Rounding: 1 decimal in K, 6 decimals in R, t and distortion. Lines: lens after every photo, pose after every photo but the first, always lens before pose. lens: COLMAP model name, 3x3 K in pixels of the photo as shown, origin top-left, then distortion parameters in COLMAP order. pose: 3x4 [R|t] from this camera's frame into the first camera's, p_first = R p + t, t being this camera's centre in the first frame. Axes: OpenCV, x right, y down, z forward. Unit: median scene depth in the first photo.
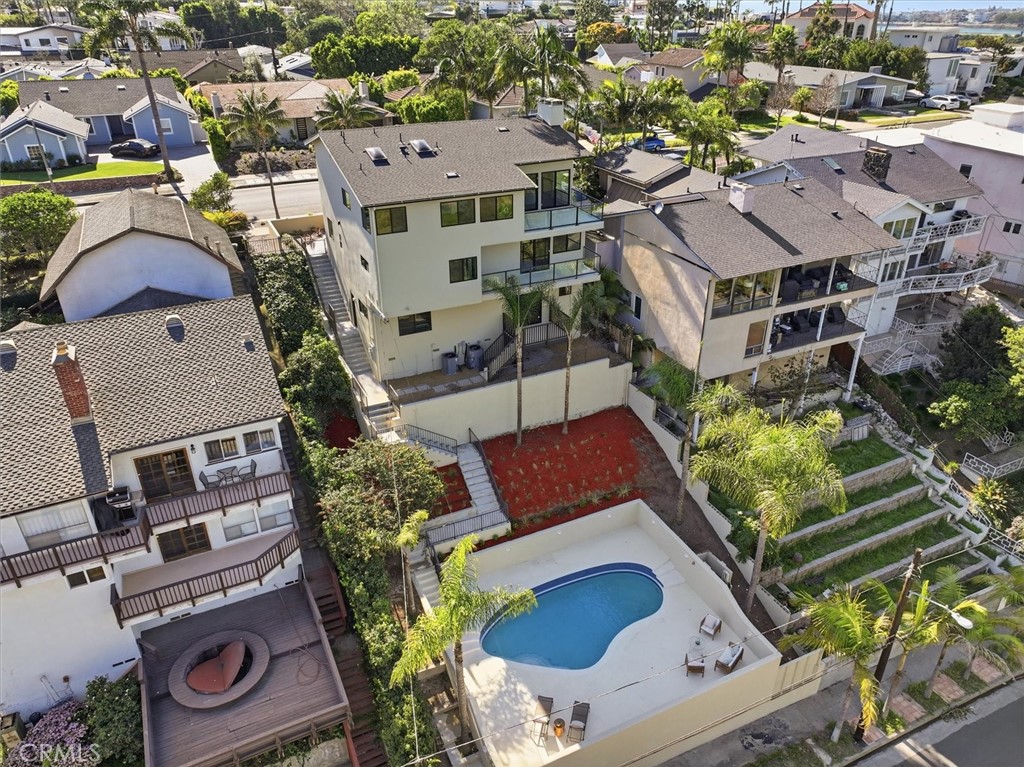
lens RADIAL K [[721.4, 0, 512.0], [0, 721.4, 383.5], [0, 0, 1]] dist [0.012548, 0.002285]
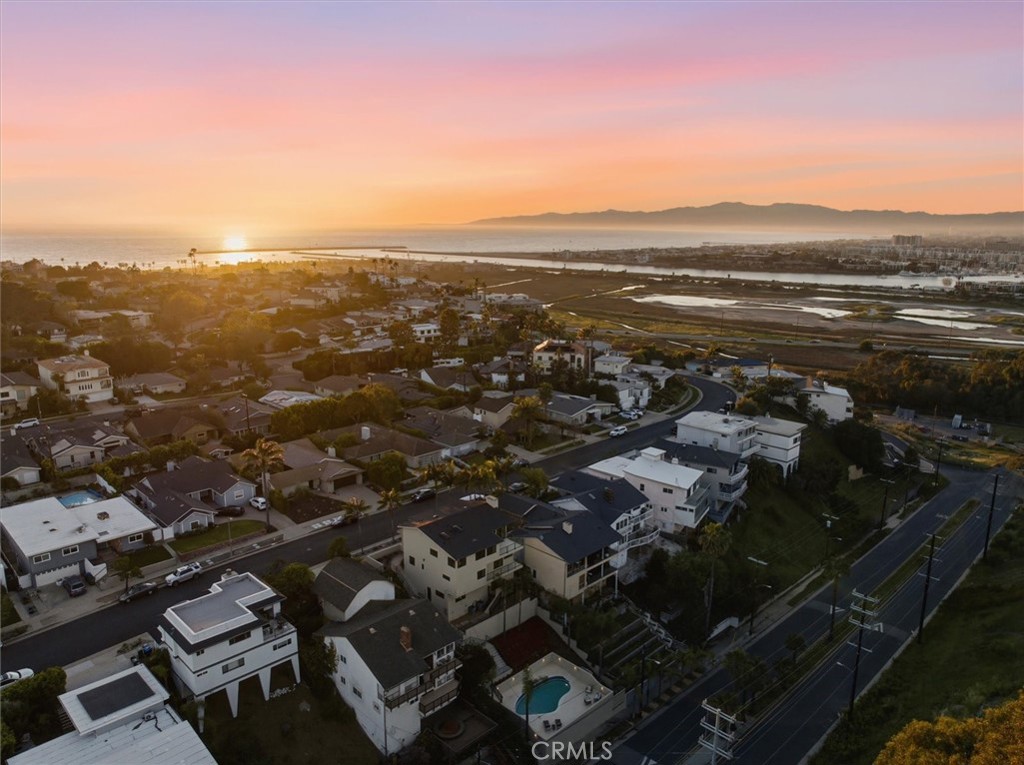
lens RADIAL K [[725.9, 0, 512.0], [0, 725.9, 382.5], [0, 0, 1]] dist [-0.030621, -0.002363]
pose [[0.942379, -0.062759, 0.328607, -0.733775], [0.149063, 0.958124, -0.244497, -0.150413], [-0.299502, 0.279393, 0.912271, -1.556808]]
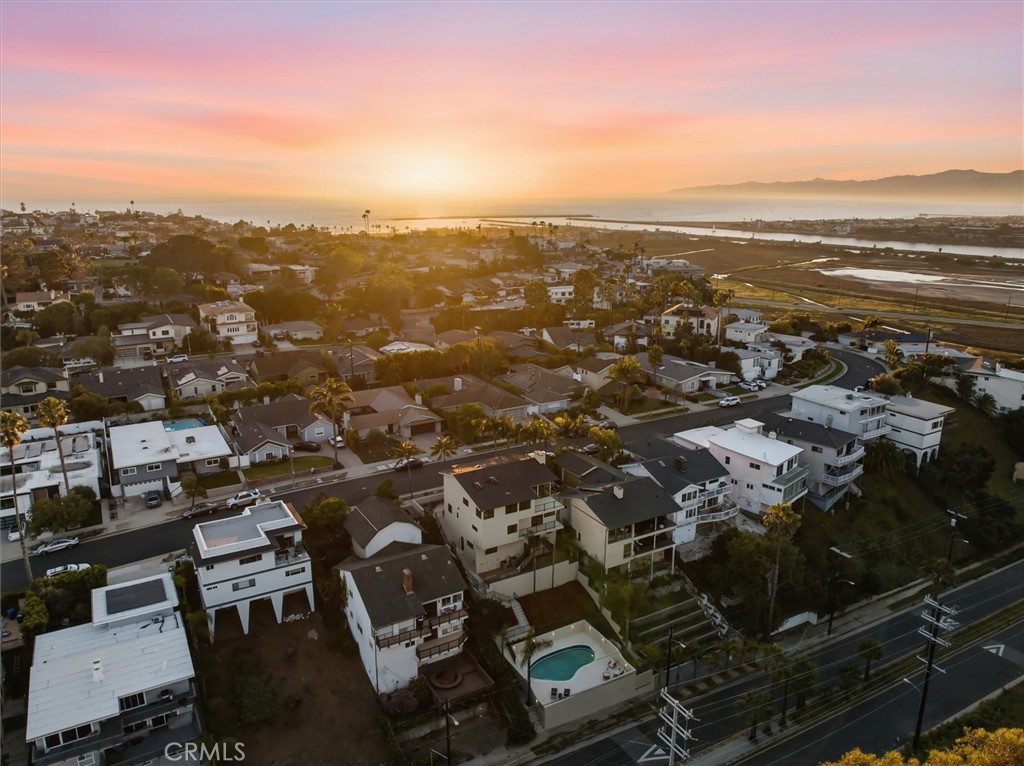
lens RADIAL K [[725.9, 0, 512.0], [0, 725.9, 383.0], [0, 0, 1]] dist [-0.030621, -0.002363]
pose [[0.996467, -0.014593, 0.082708, -0.251553], [0.033188, 0.973057, -0.228165, -0.067301], [-0.077150, 0.230104, 0.970103, -1.503317]]
